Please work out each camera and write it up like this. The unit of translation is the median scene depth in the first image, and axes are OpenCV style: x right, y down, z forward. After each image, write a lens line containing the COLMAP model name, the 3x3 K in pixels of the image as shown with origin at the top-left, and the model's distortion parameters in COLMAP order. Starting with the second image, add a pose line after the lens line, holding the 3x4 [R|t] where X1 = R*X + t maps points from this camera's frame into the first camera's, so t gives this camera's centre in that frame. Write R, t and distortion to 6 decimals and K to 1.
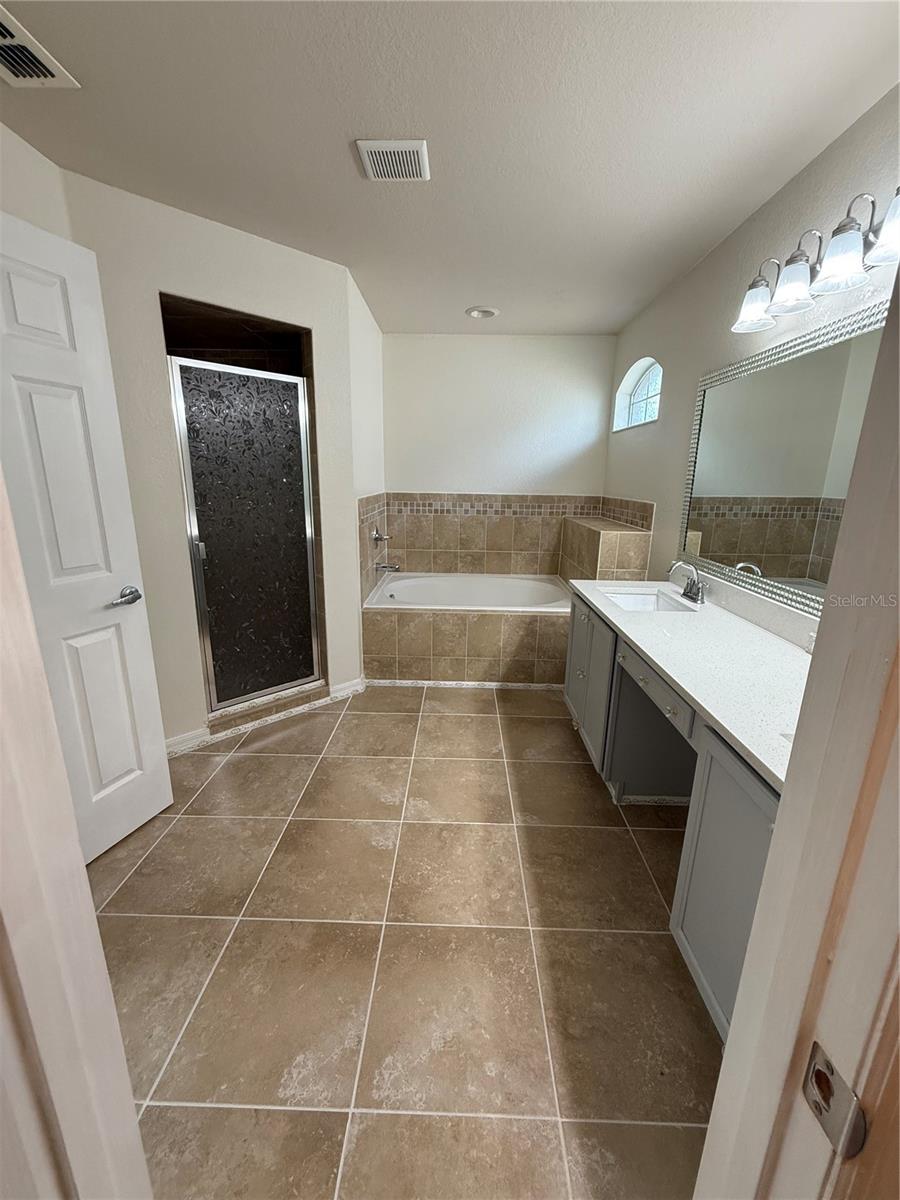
lens RADIAL K [[481.9, 0, 450.1], [0, 481.9, 601.4], [0, 0, 1]] dist [-0.000849, 0.000060]
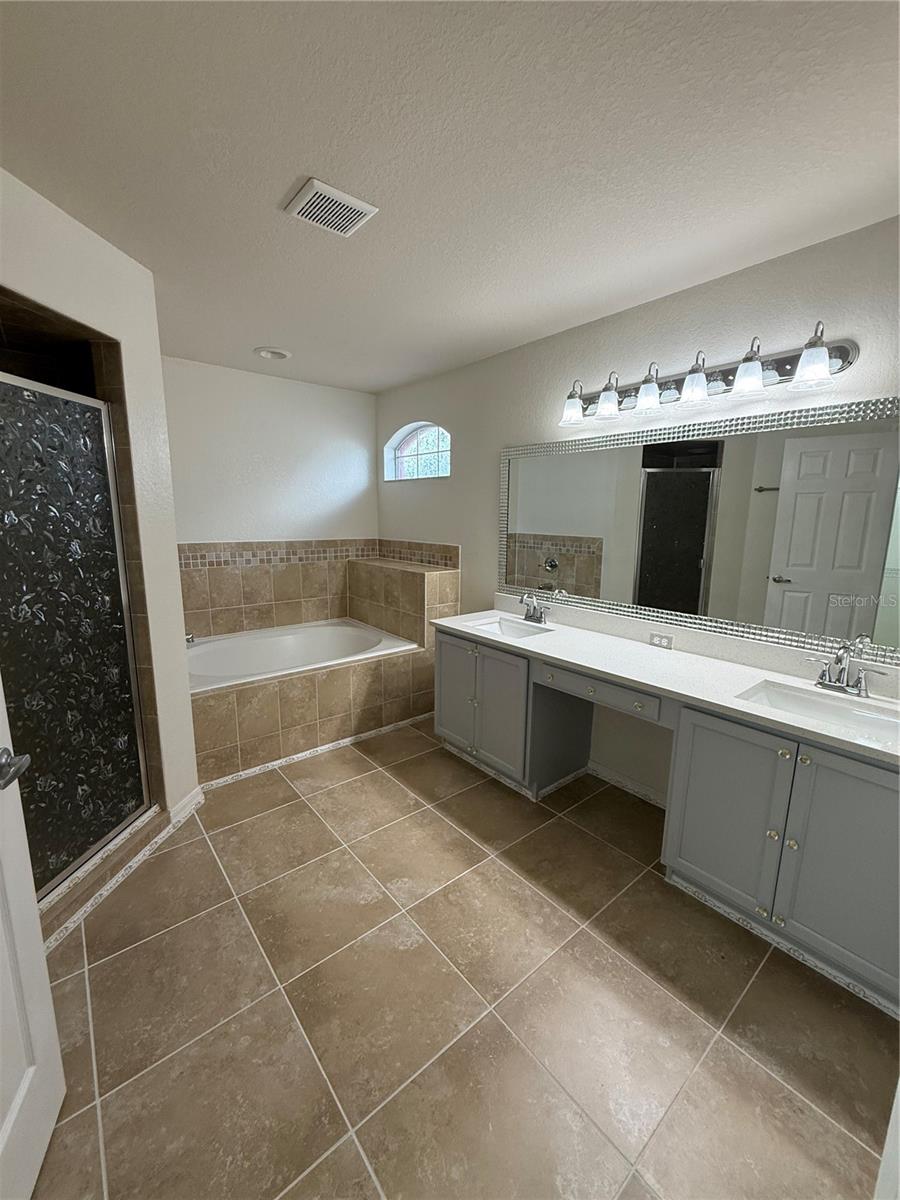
lens RADIAL K [[481.9, 0, 450.1], [0, 481.9, 601.4], [0, 0, 1]] dist [-0.000849, 0.000060]
pose [[0.753108, -0.124682, 0.645974, -0.347976], [0.164869, 0.986314, -0.001839, -0.065607], [-0.636904, 0.107886, 0.763357, 0.117852]]
